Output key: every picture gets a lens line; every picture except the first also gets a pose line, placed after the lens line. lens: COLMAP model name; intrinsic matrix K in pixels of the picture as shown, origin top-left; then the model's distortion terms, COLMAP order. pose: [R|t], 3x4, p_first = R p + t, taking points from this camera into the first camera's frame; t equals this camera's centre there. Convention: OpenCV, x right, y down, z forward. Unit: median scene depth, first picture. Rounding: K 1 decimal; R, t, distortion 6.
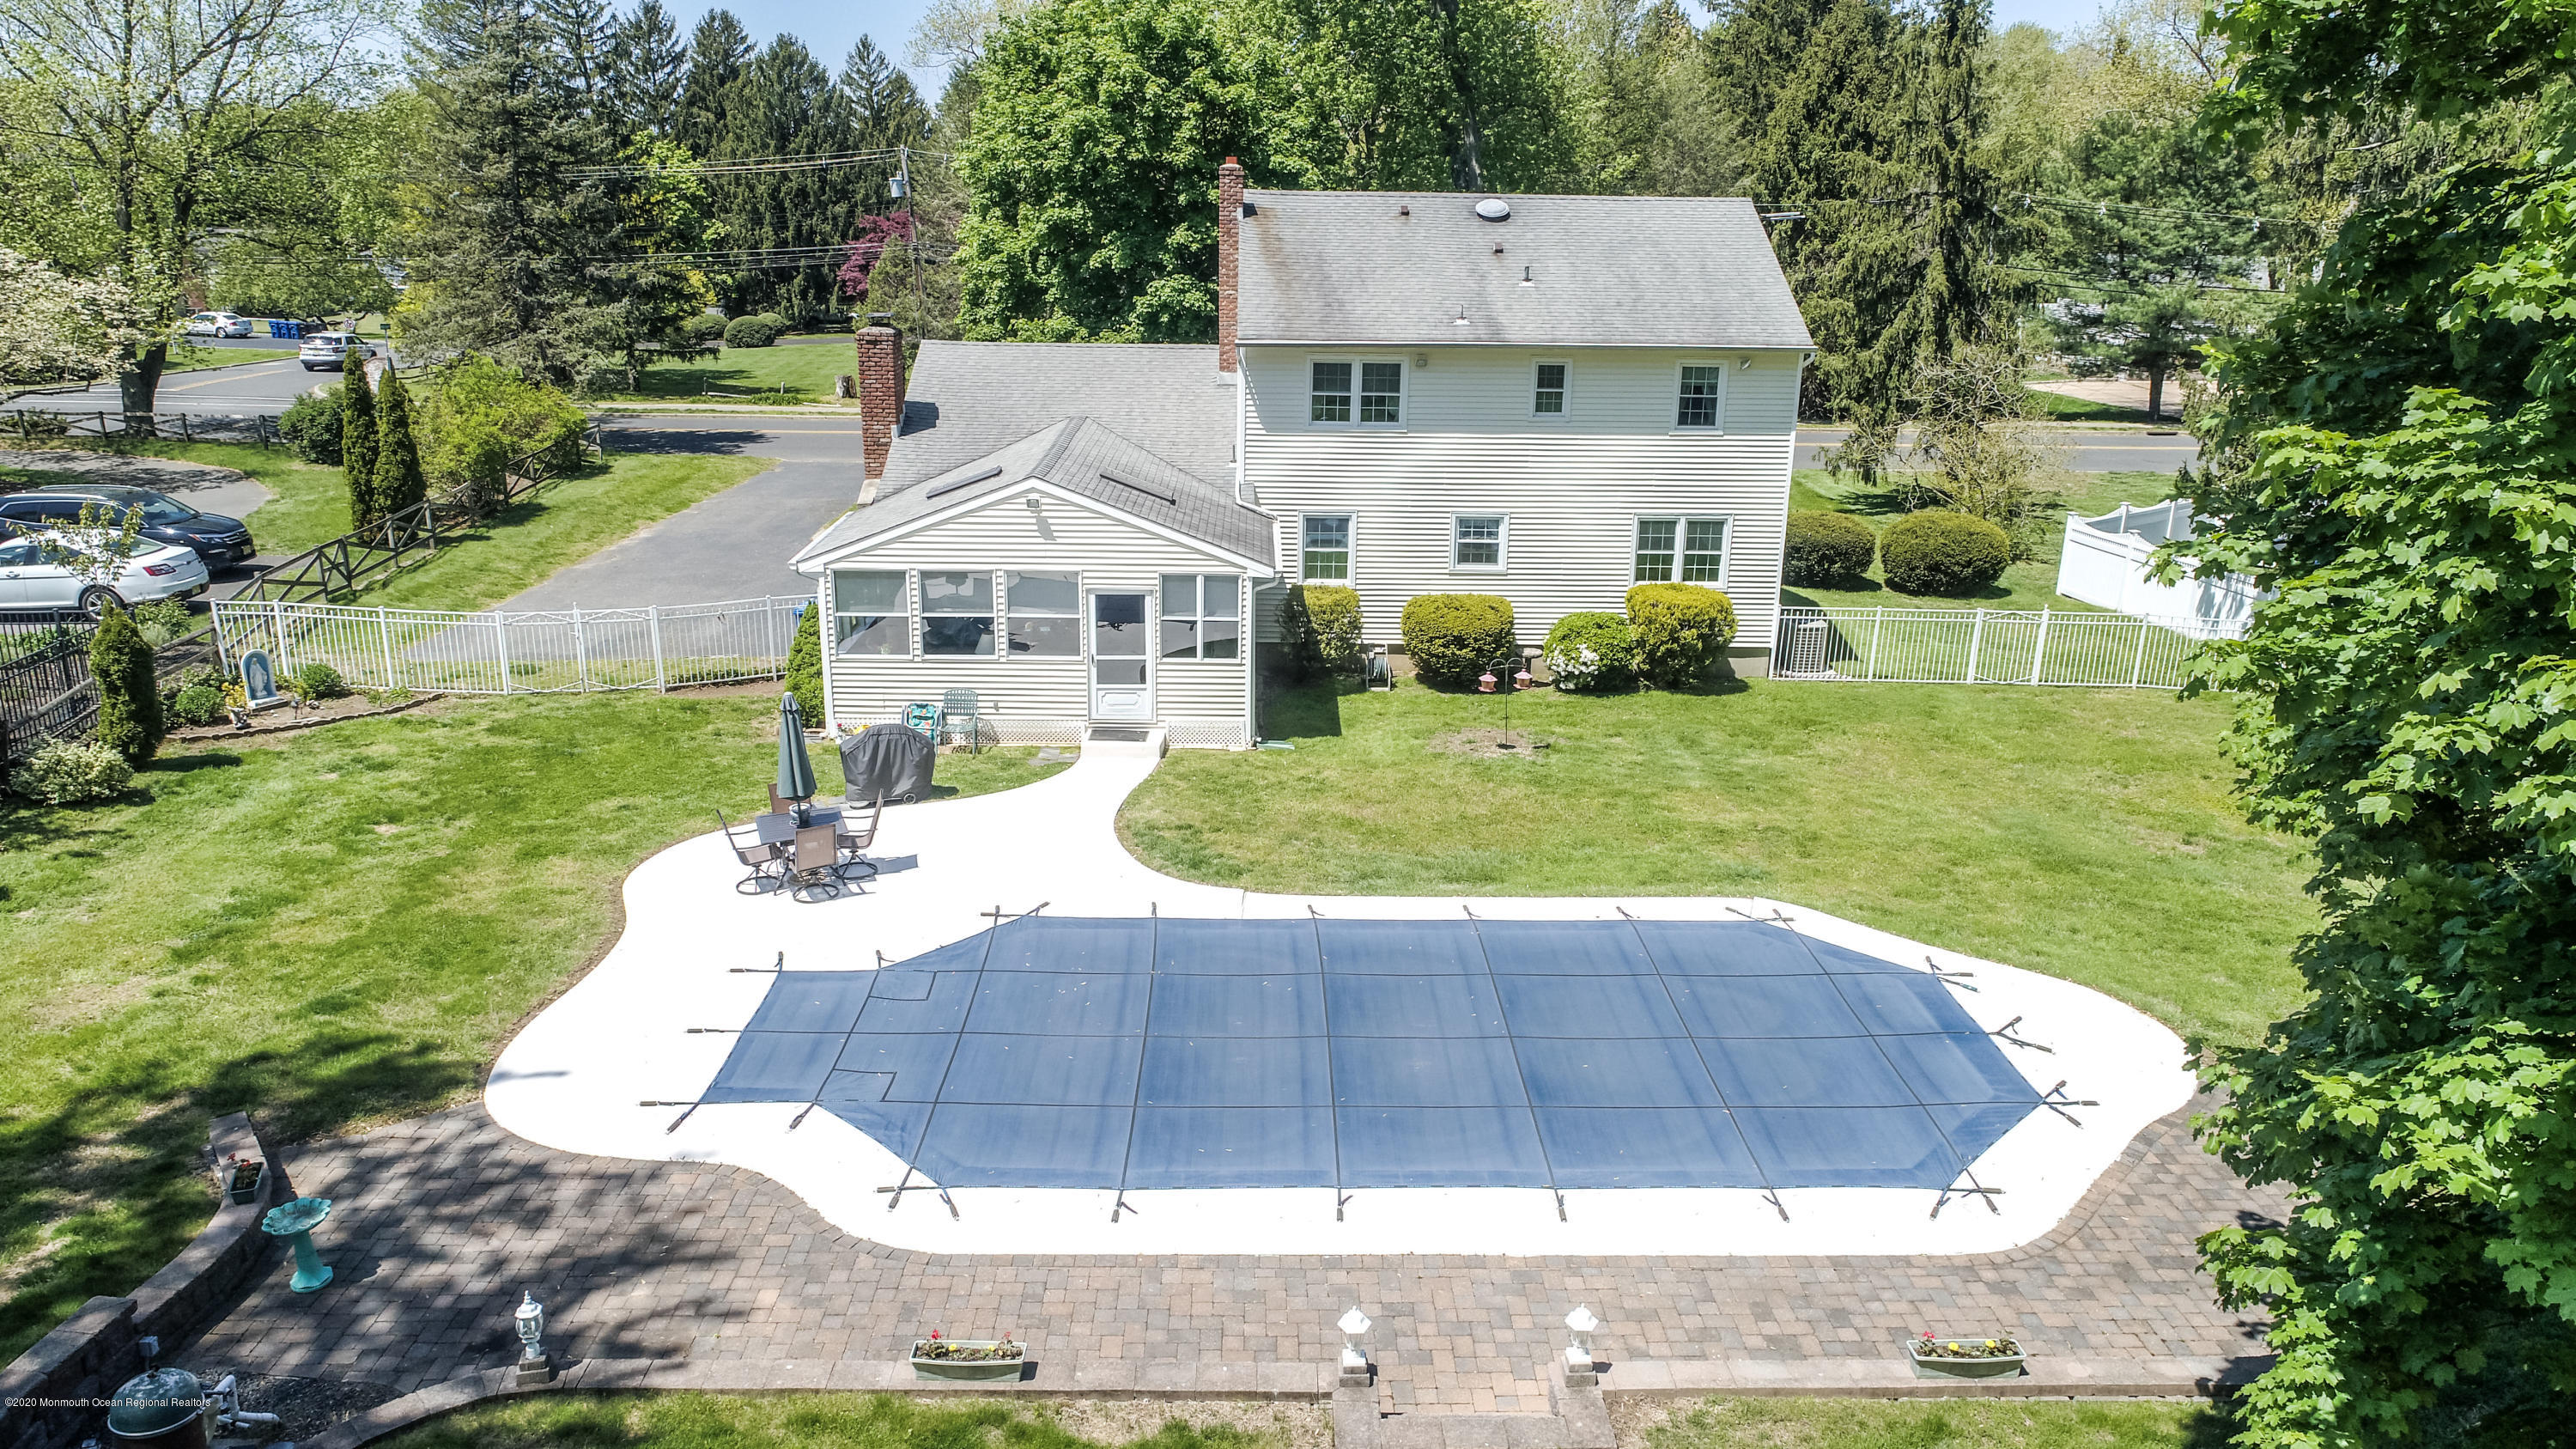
lens RADIAL K [[1711.7, 0, 1290.0], [0, 1711.7, 743.5], [0, 0, 1]] dist [-0.001476, -0.002360]
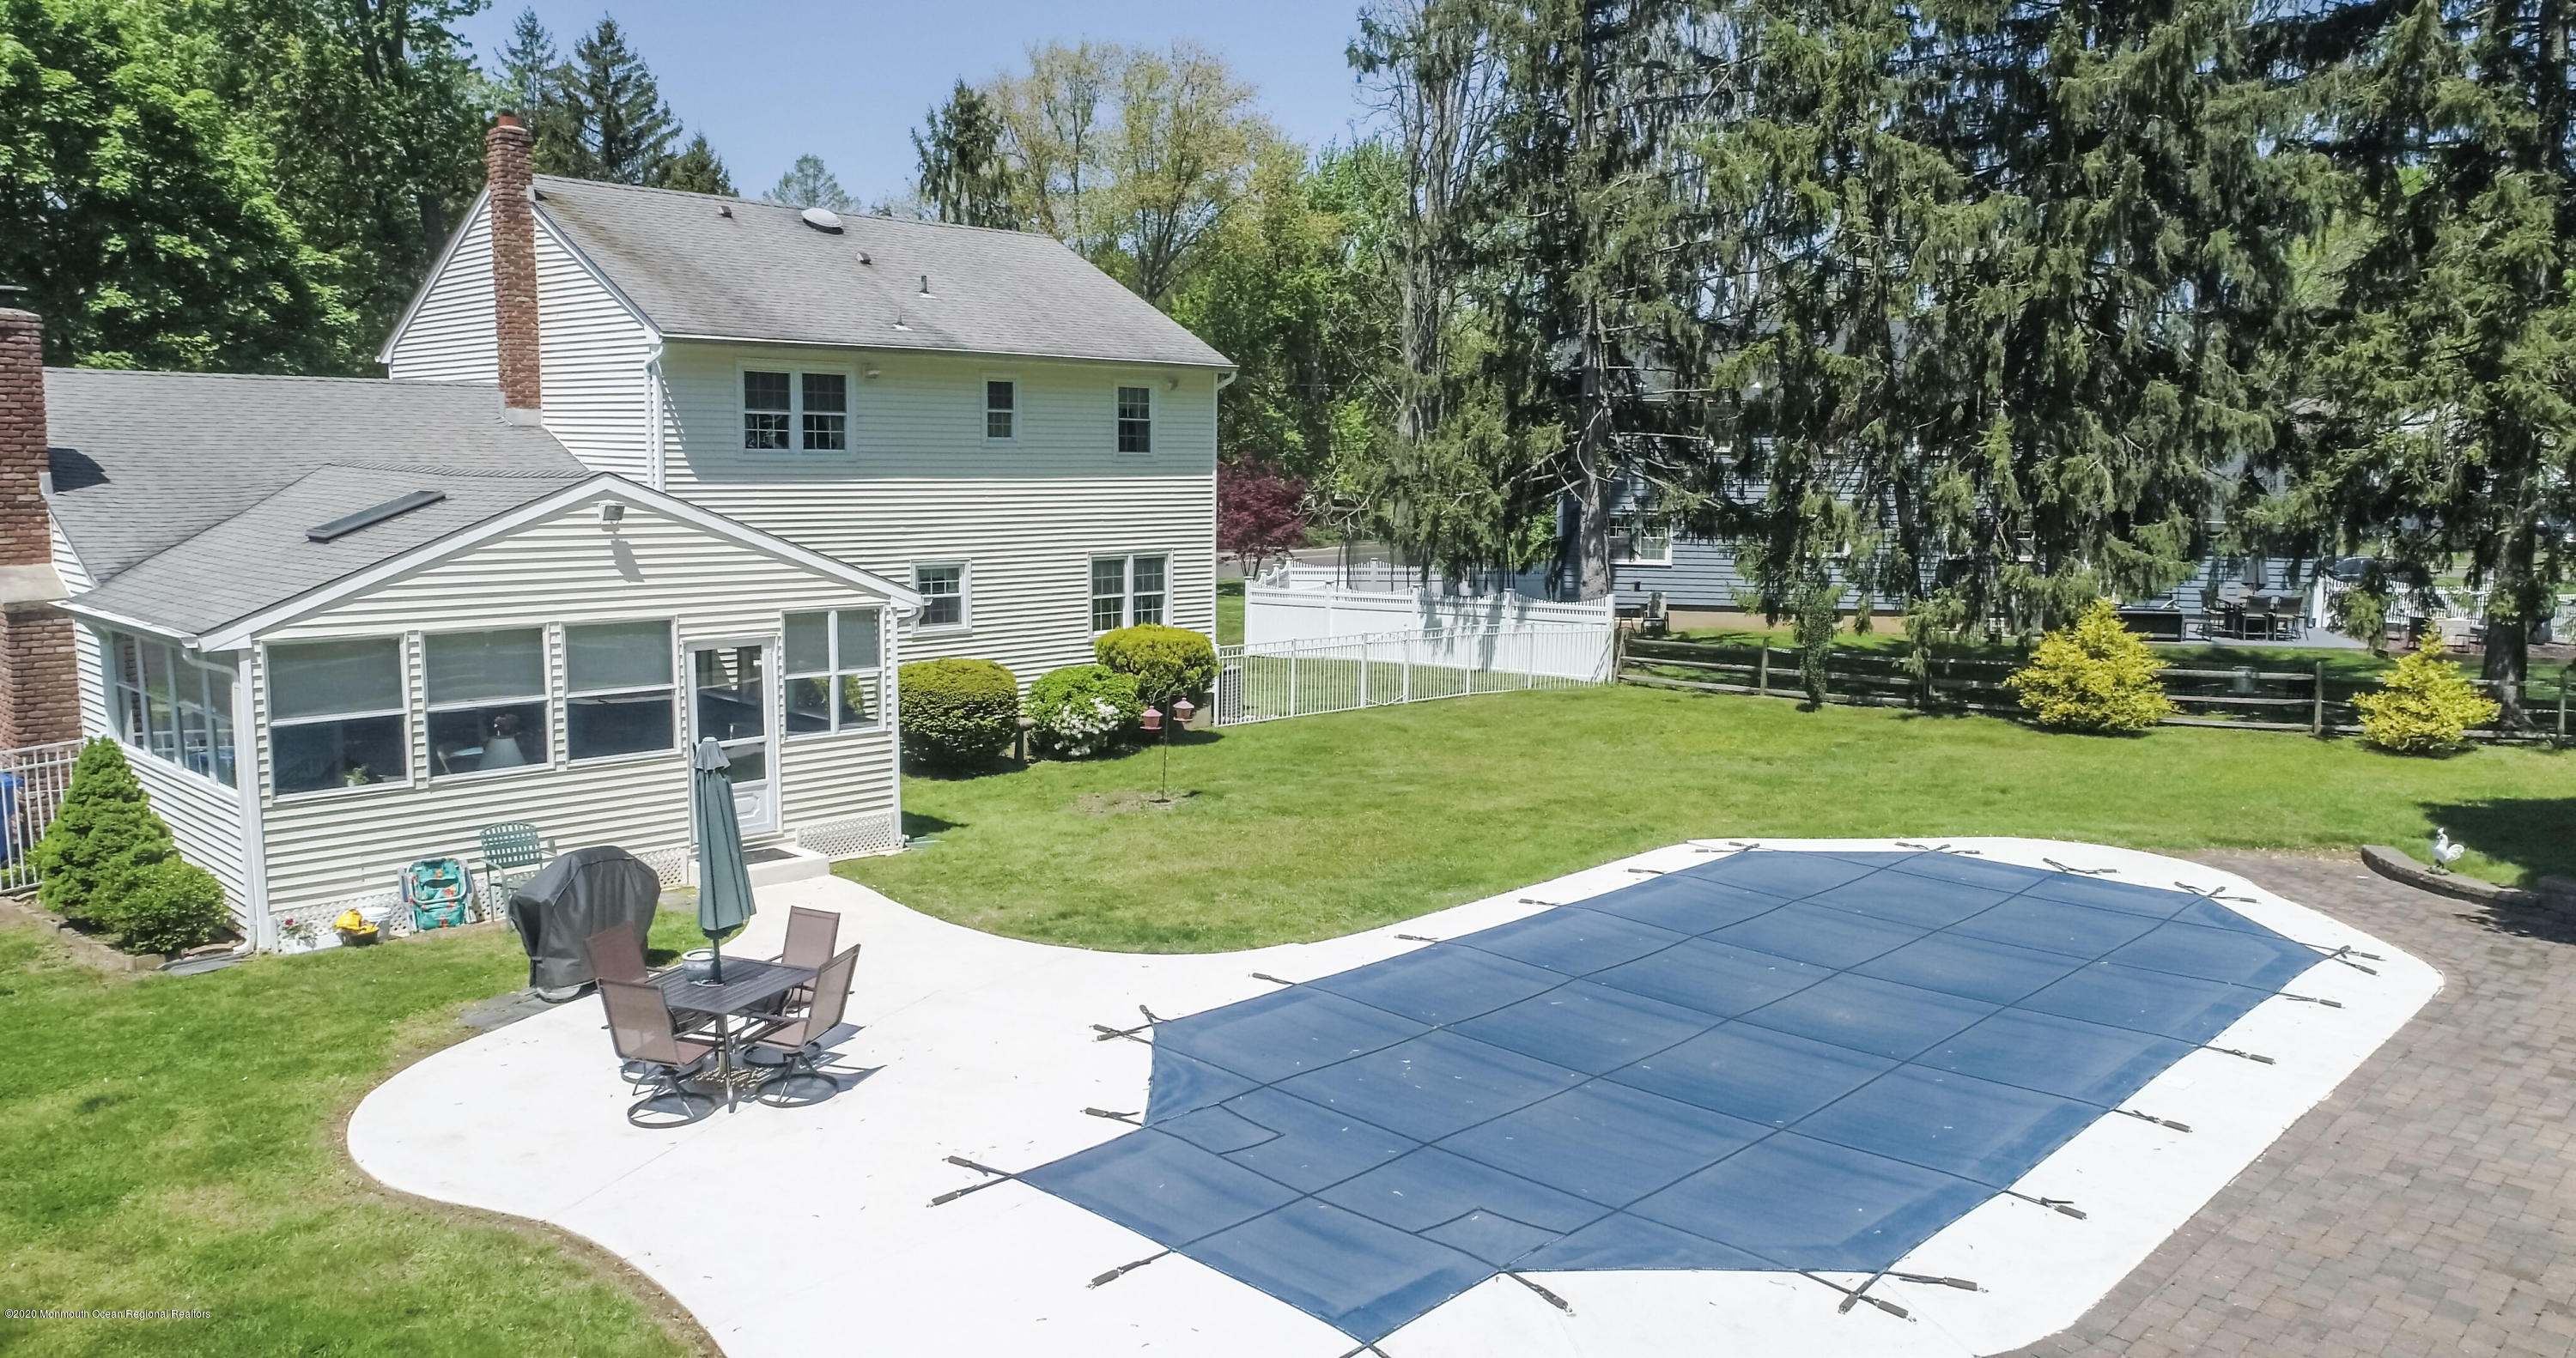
lens RADIAL K [[1790.6, 0, 1288.0], [0, 1790.6, 679.0], [0, 0, 1]] dist [-0.007755, 0.005795]
pose [[0.709922, -0.096329, 0.697662, -0.404434], [0.214672, 0.973060, -0.084090, 0.029322], [-0.670766, 0.209466, 0.711475, 0.325424]]
